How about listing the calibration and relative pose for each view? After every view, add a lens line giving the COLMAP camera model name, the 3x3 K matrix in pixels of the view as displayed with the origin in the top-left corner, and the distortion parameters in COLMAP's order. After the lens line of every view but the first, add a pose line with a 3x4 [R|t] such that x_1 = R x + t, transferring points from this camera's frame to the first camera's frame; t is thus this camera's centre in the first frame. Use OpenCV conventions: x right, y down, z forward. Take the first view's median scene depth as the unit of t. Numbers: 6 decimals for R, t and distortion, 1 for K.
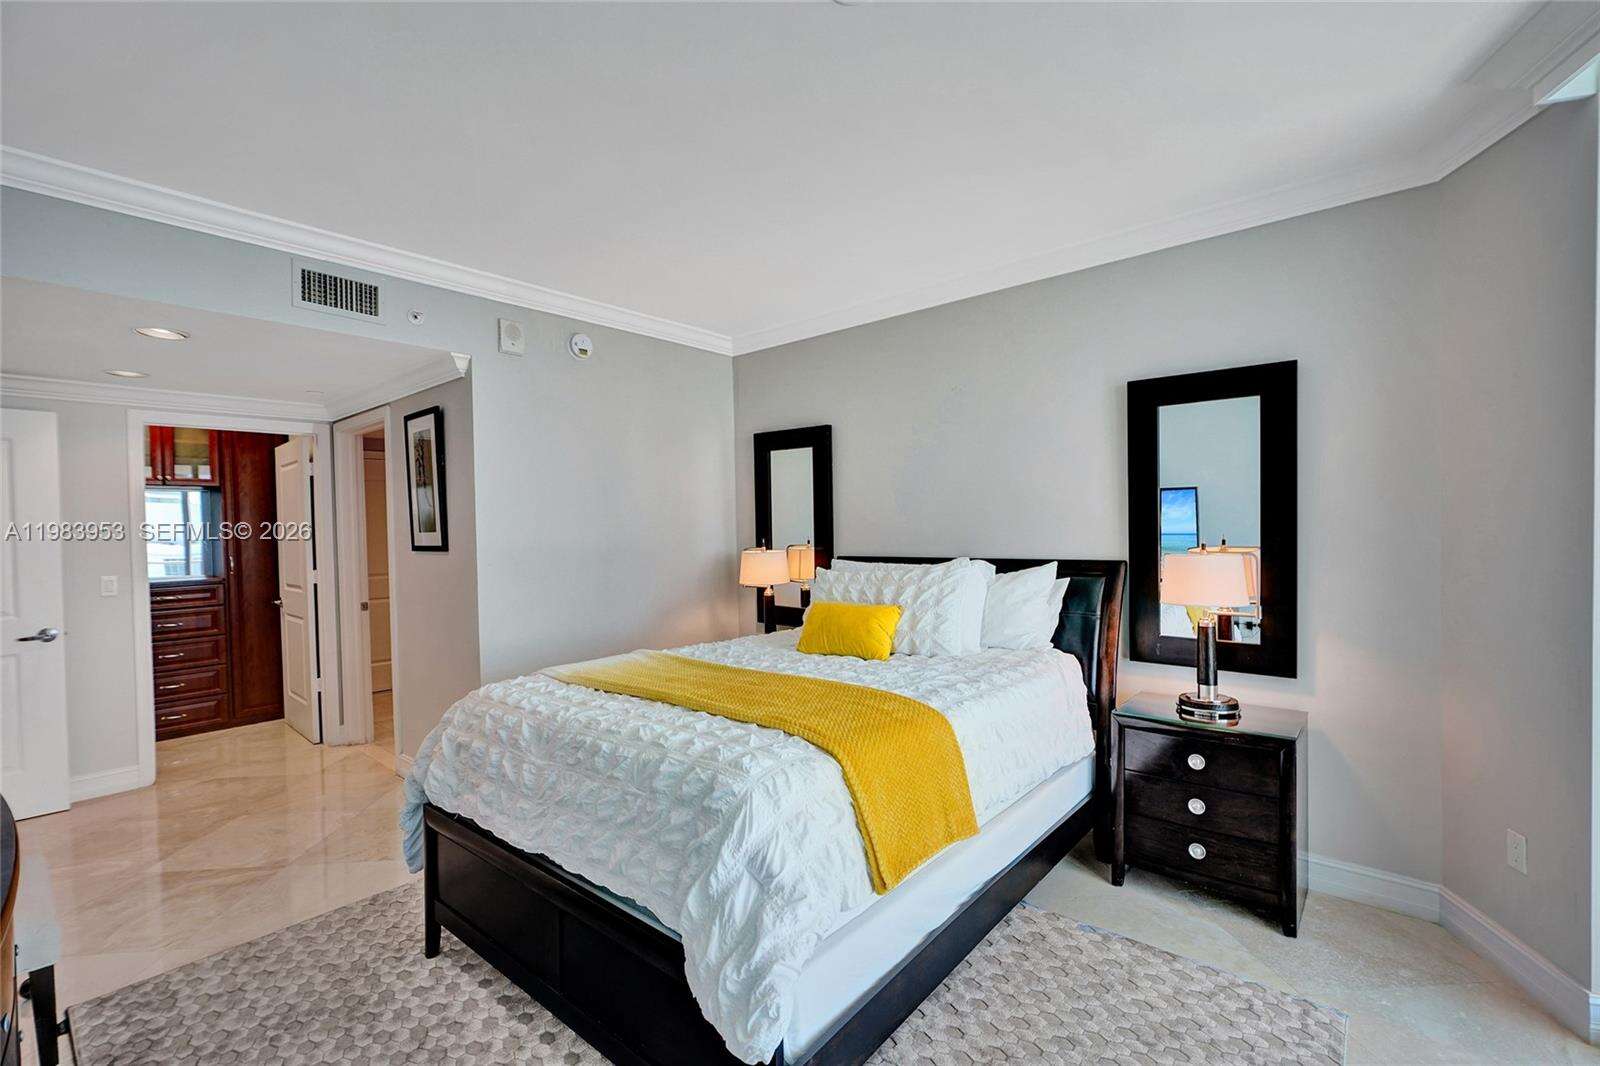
lens RADIAL K [[682.7, 0, 806.7], [0, 682.7, 537.0], [0, 0, 1]] dist [-0.000452, 0.000199]
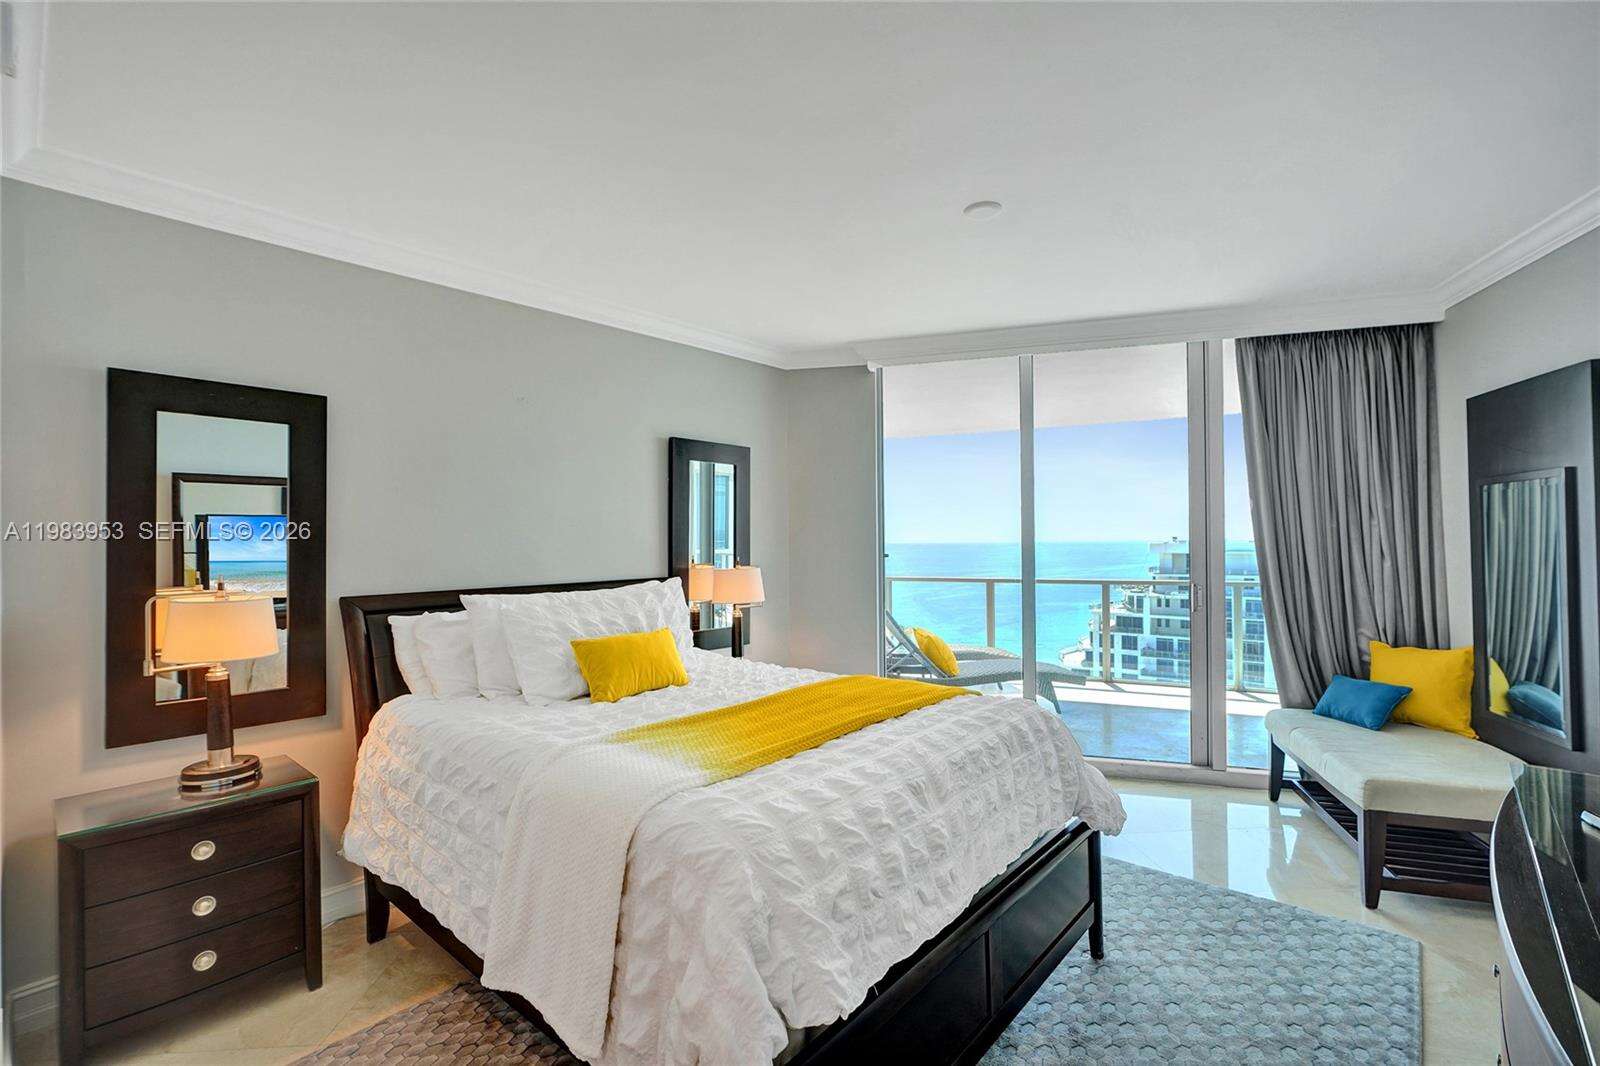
lens RADIAL K [[732.3, 0, 794.8], [0, 732.3, 530.5], [0, 0, 1]] dist [-0.001679, 0.000087]
pose [[0.023770, 0.032537, 0.999188, -0.617600], [0.039477, 0.998660, -0.033459, 0.005093], [-0.998938, 0.040241, 0.022453, 0.518205]]
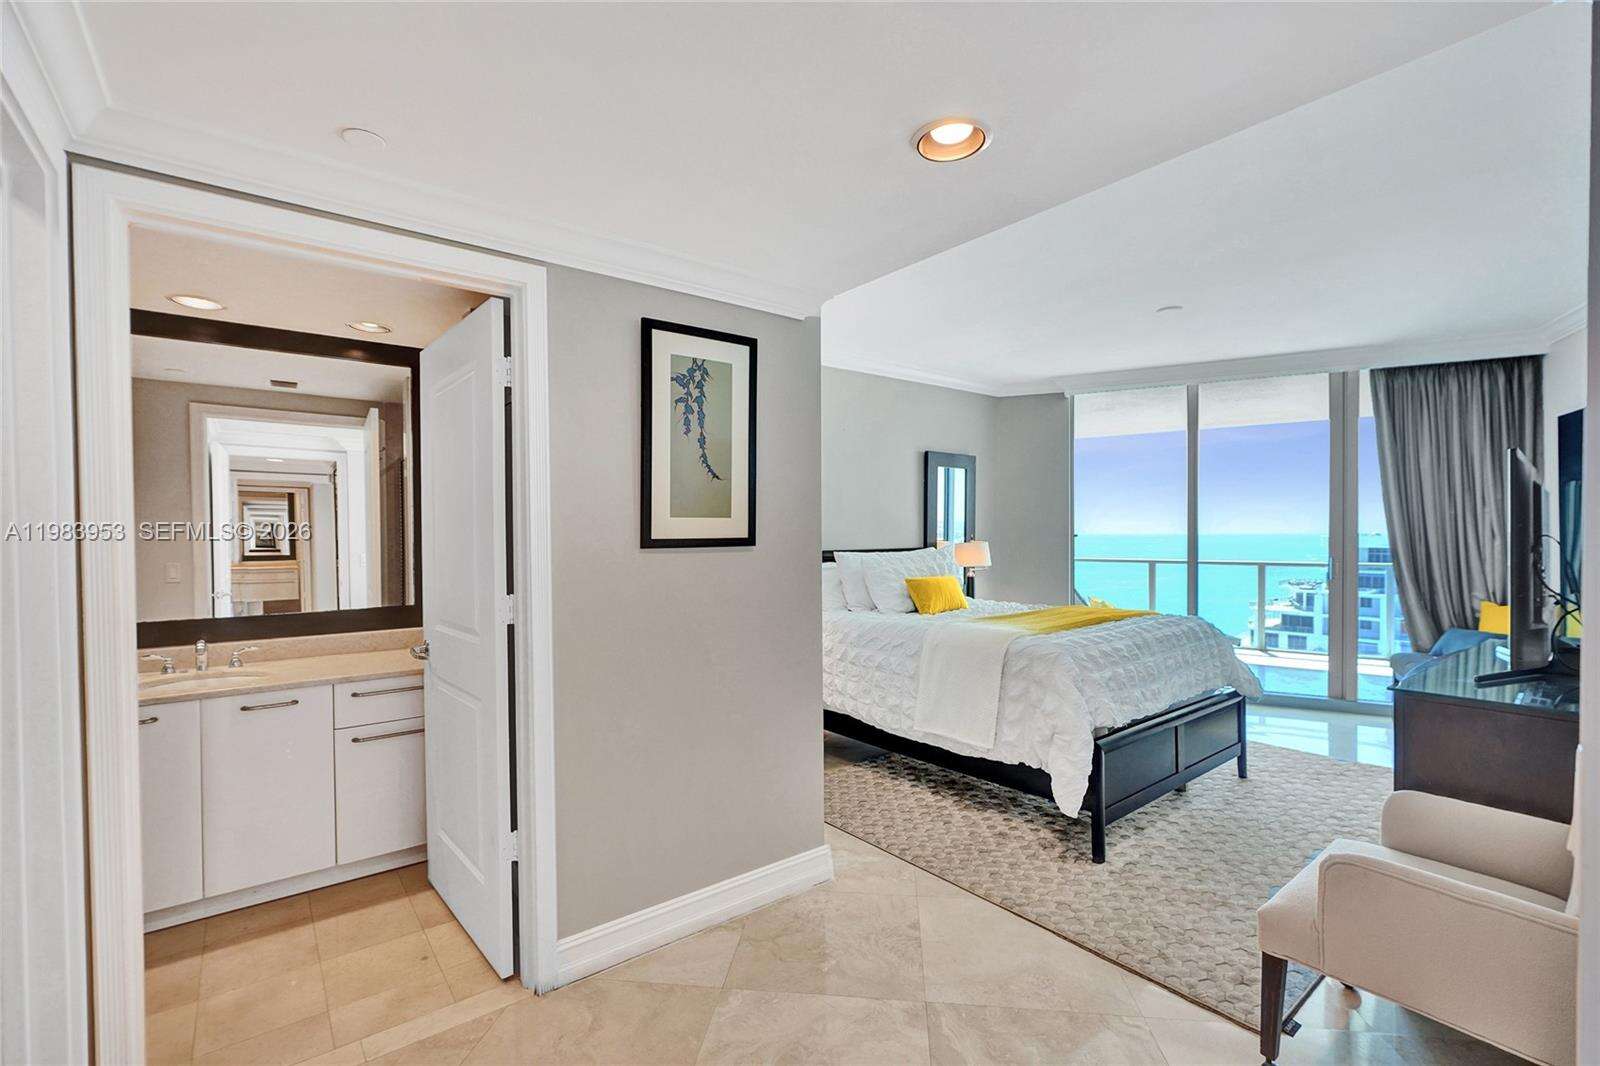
lens RADIAL K [[682.7, 0, 806.7], [0, 682.7, 537.0], [0, 0, 1]] dist [-0.000452, 0.000199]
pose [[0.214338, 0.009331, 0.976715, -0.975812], [0.029516, 0.999436, -0.016025, 0.020714], [-0.976314, 0.032263, 0.213941, 0.645547]]
